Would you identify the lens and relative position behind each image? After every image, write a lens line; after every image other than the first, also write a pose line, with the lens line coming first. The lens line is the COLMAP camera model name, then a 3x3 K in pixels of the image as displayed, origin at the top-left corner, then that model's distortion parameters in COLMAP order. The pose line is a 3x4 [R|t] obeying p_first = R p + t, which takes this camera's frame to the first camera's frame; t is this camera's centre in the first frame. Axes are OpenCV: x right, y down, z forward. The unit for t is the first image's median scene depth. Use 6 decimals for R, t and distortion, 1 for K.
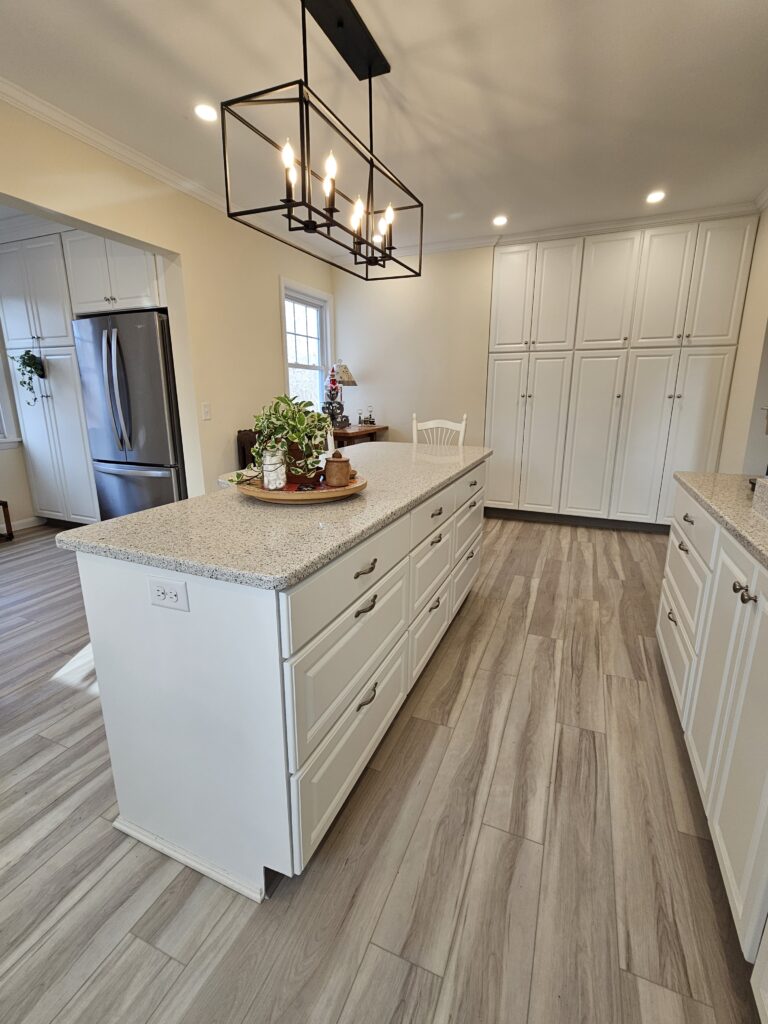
lens RADIAL K [[461.9, 0, 388.3], [0, 461.9, 506.2], [0, 0, 1]] dist [0.000991, 0.001039]
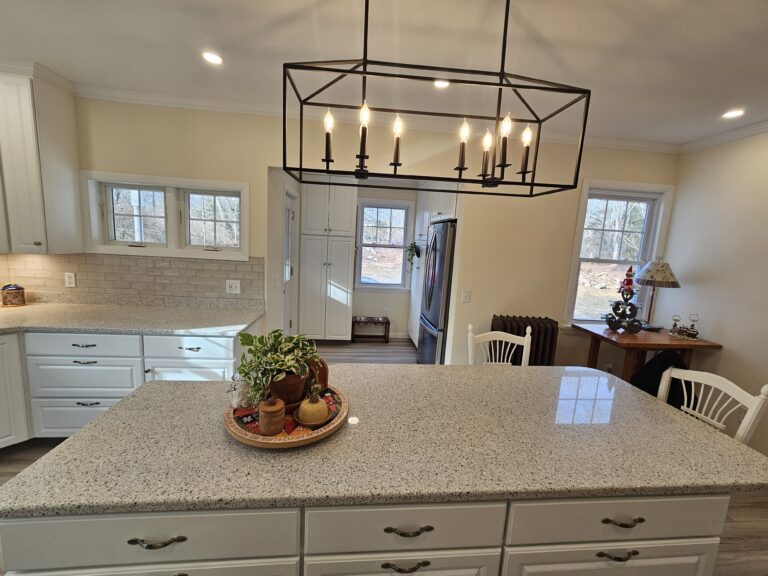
lens RADIAL K [[321.0, 0, 381.3], [0, 321.0, 284.9], [0, 0, 1]] dist [0.001672, 0.001554]
pose [[0.474204, 0.150854, -0.867395, 0.232976], [-0.261840, 0.964797, 0.024645, -0.178212], [0.840577, 0.215432, 0.497010, 0.330268]]
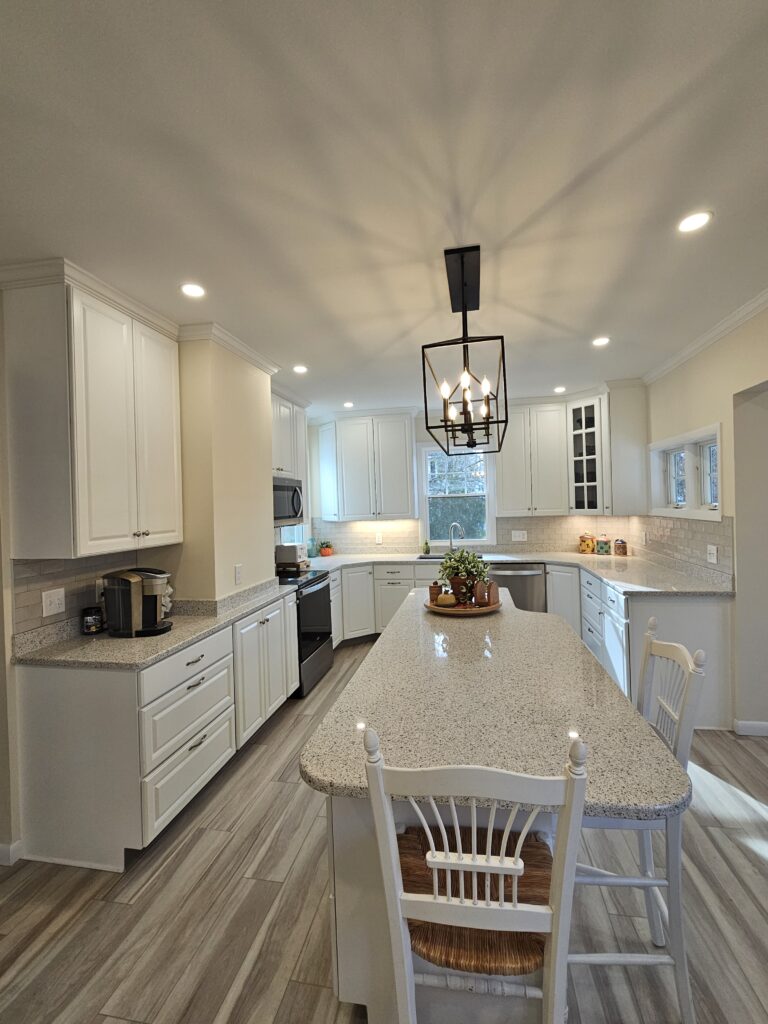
lens RADIAL K [[461.9, 0, 387.1], [0, 461.9, 506.5], [0, 0, 1]] dist [0.000991, 0.001039]
pose [[-0.976921, 0.030491, -0.211415, 0.183657], [-0.021031, 0.971219, 0.237256, -0.339414], [0.212564, 0.236227, -0.948163, 1.070006]]
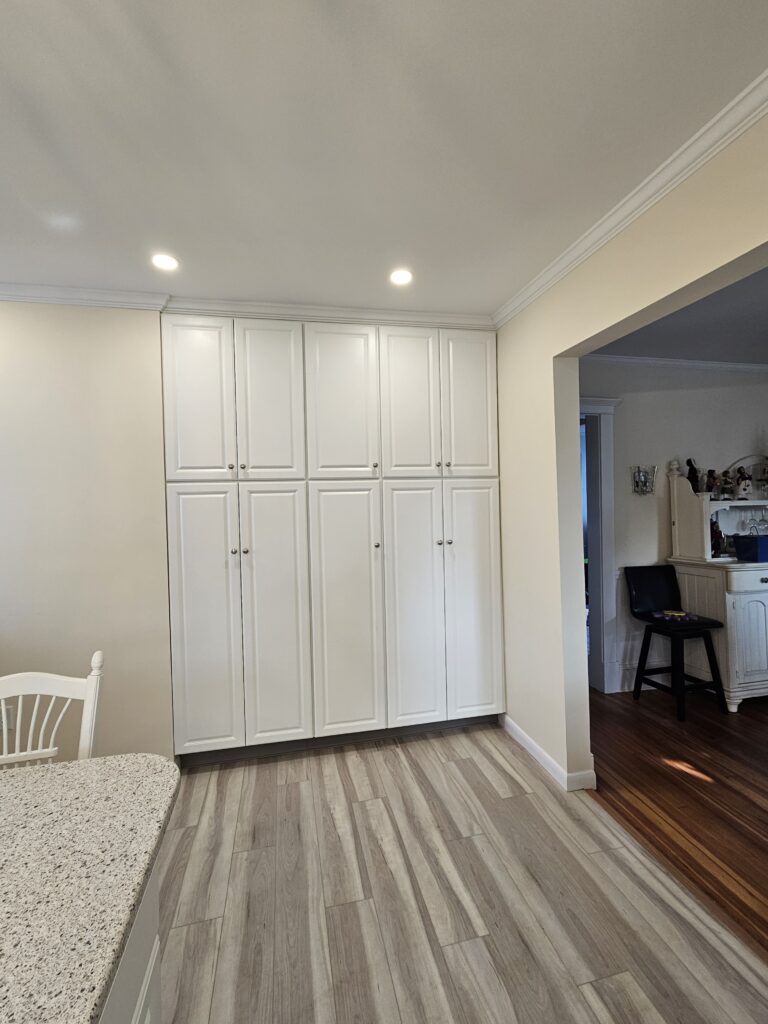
lens RADIAL K [[461.9, 0, 388.2], [0, 461.9, 507.5], [0, 0, 1]] dist [0.000991, 0.001039]
pose [[0.812950, -0.031685, 0.581471, 0.125942], [0.162055, 0.971385, -0.173635, -0.184030], [-0.559331, 0.235387, 0.794822, 0.468846]]
